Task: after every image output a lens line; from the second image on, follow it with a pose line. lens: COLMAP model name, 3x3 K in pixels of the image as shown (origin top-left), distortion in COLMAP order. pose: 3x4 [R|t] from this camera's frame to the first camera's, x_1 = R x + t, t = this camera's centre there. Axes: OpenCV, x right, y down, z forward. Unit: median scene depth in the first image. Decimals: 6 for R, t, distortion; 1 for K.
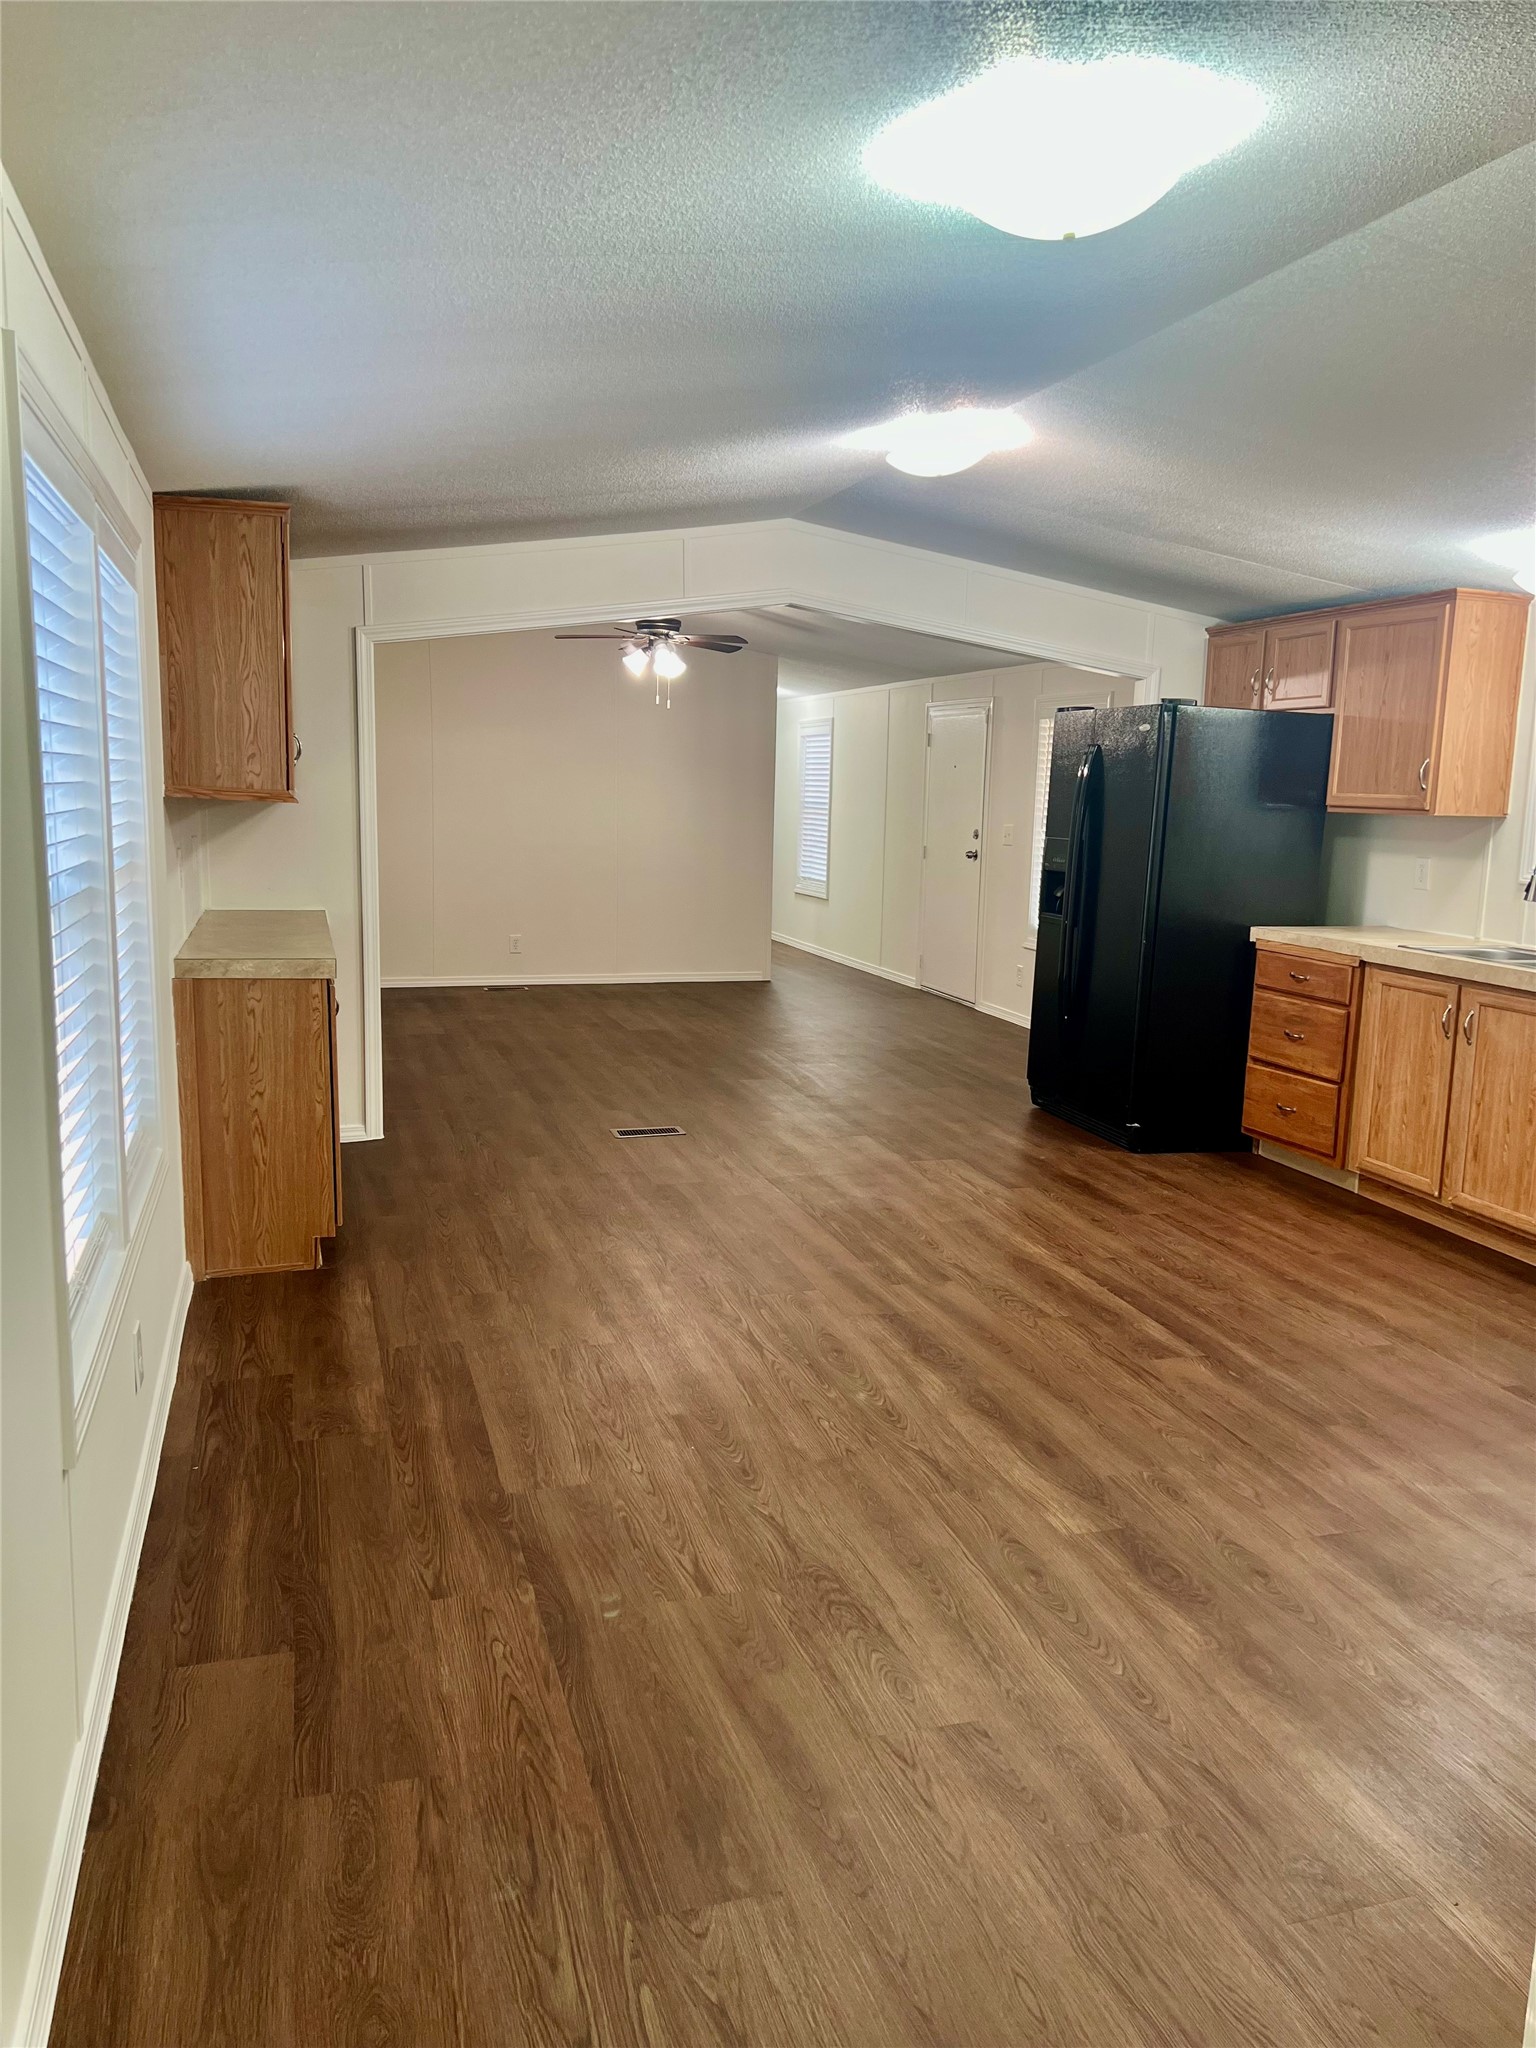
lens RADIAL K [[1509.9, 0, 767.3], [0, 1509.9, 1053.9], [0, 0, 1]] dist [0.047805, -0.001269]
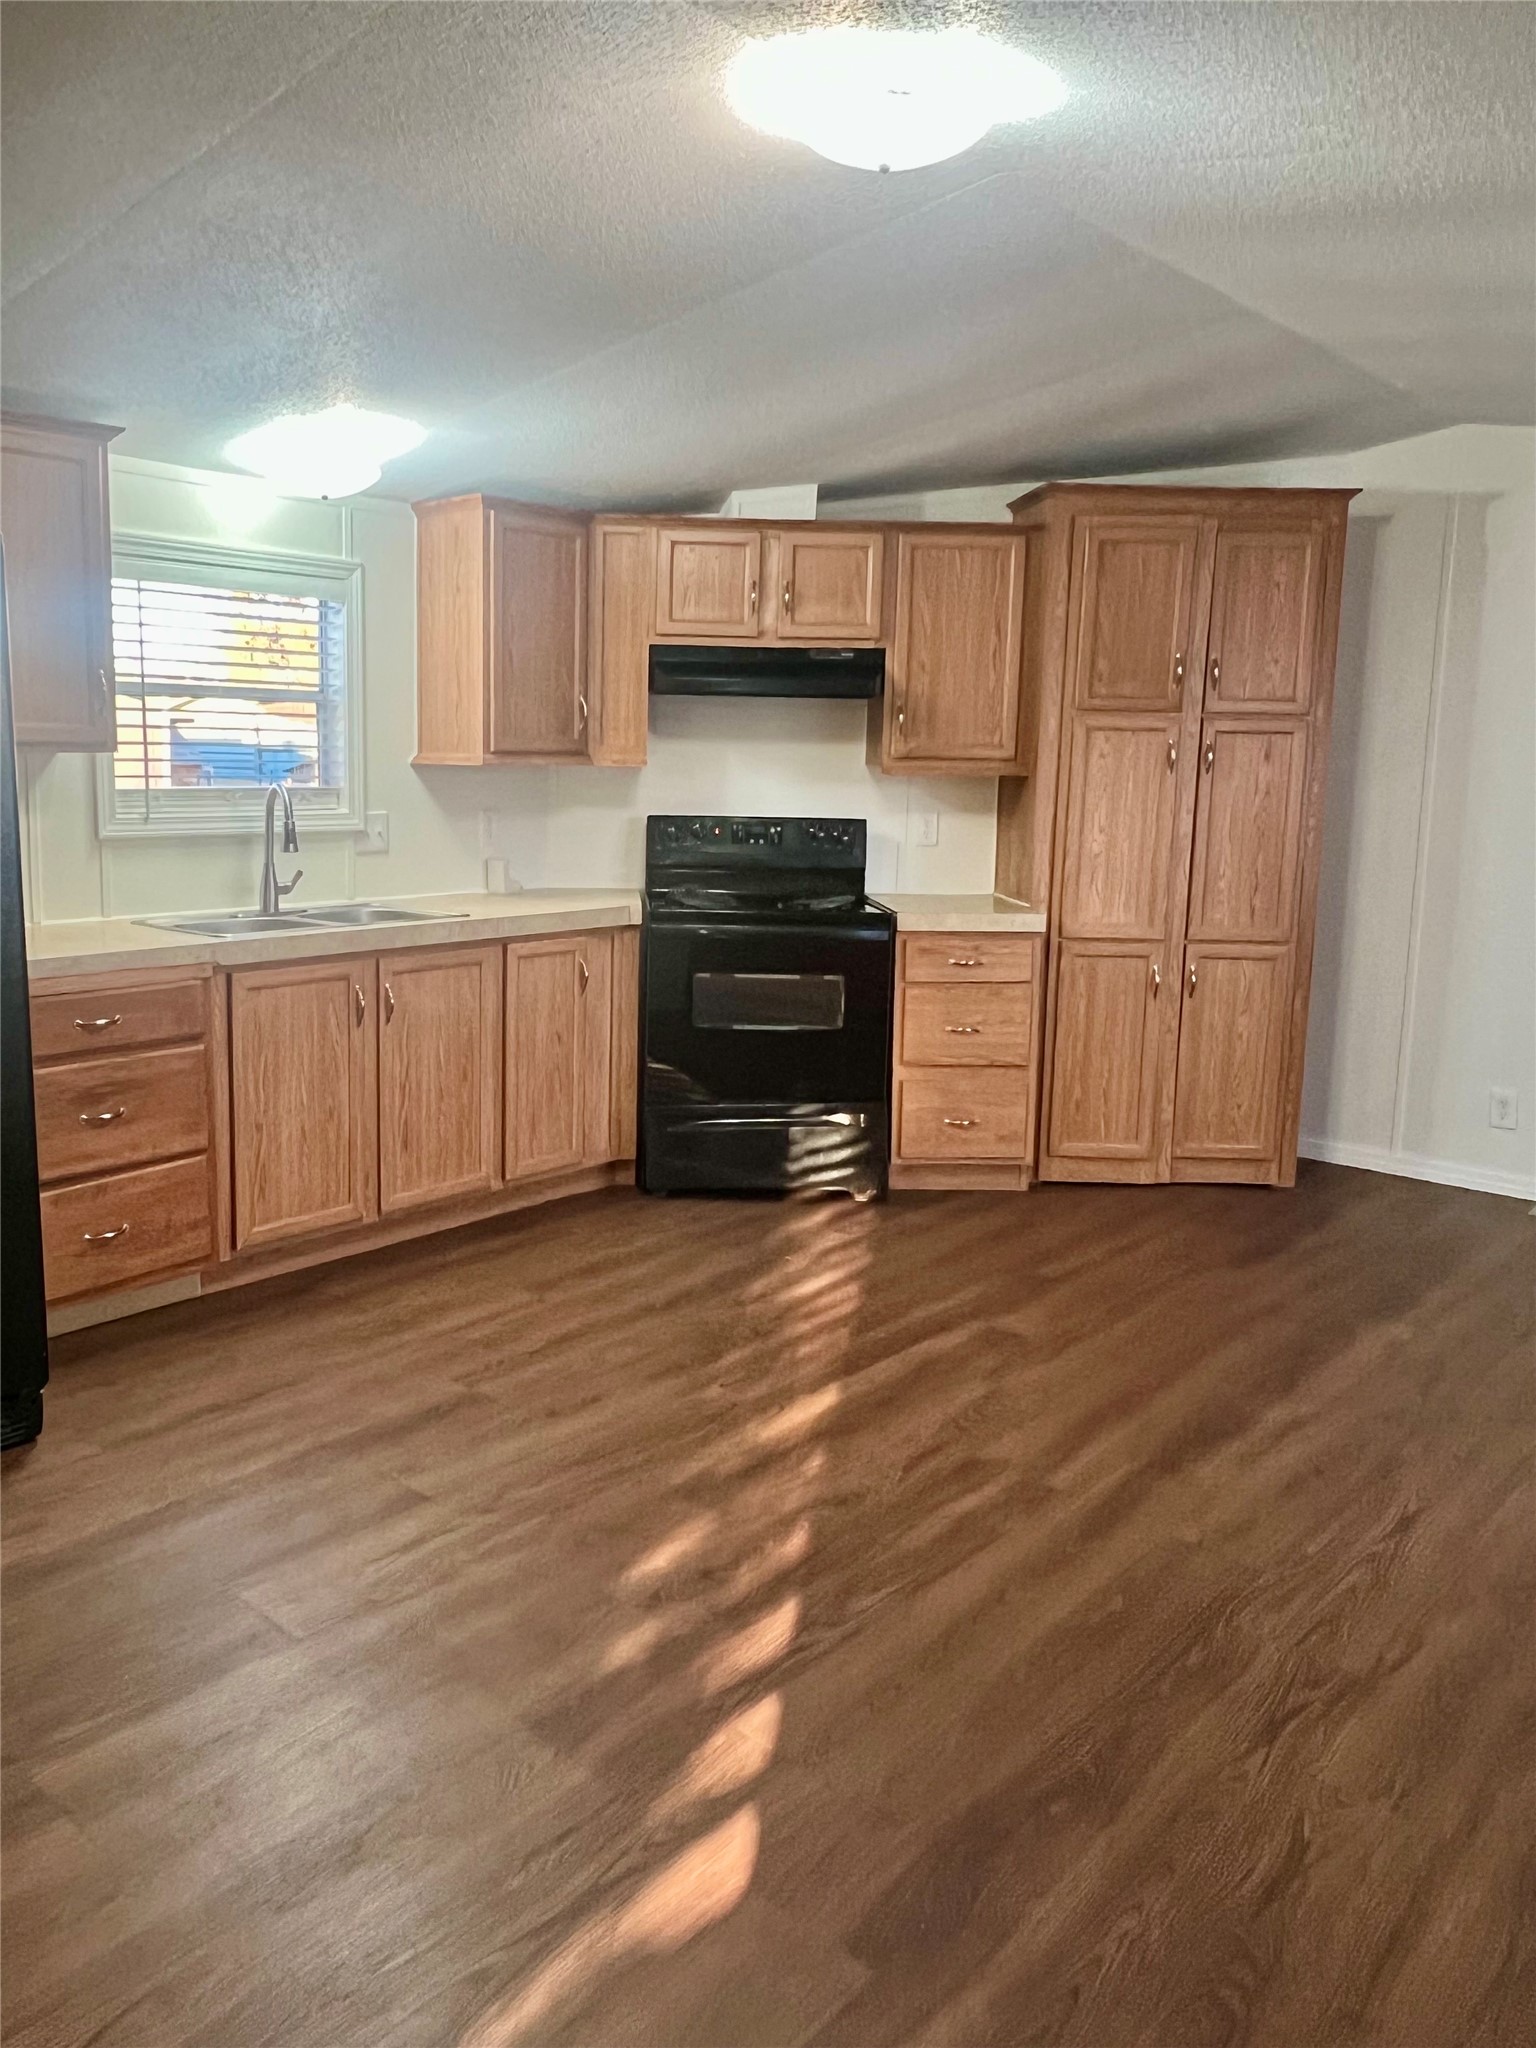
lens RADIAL K [[1524.9, 0, 640.0], [0, 1524.9, 973.4], [0, 0, 1]] dist [0.005456, 0.001085]
pose [[-0.488373, -0.164883, 0.856916, -0.324927], [0.124189, 0.958859, 0.255276, -0.230690], [-0.863753, 0.231089, -0.447804, 1.250294]]
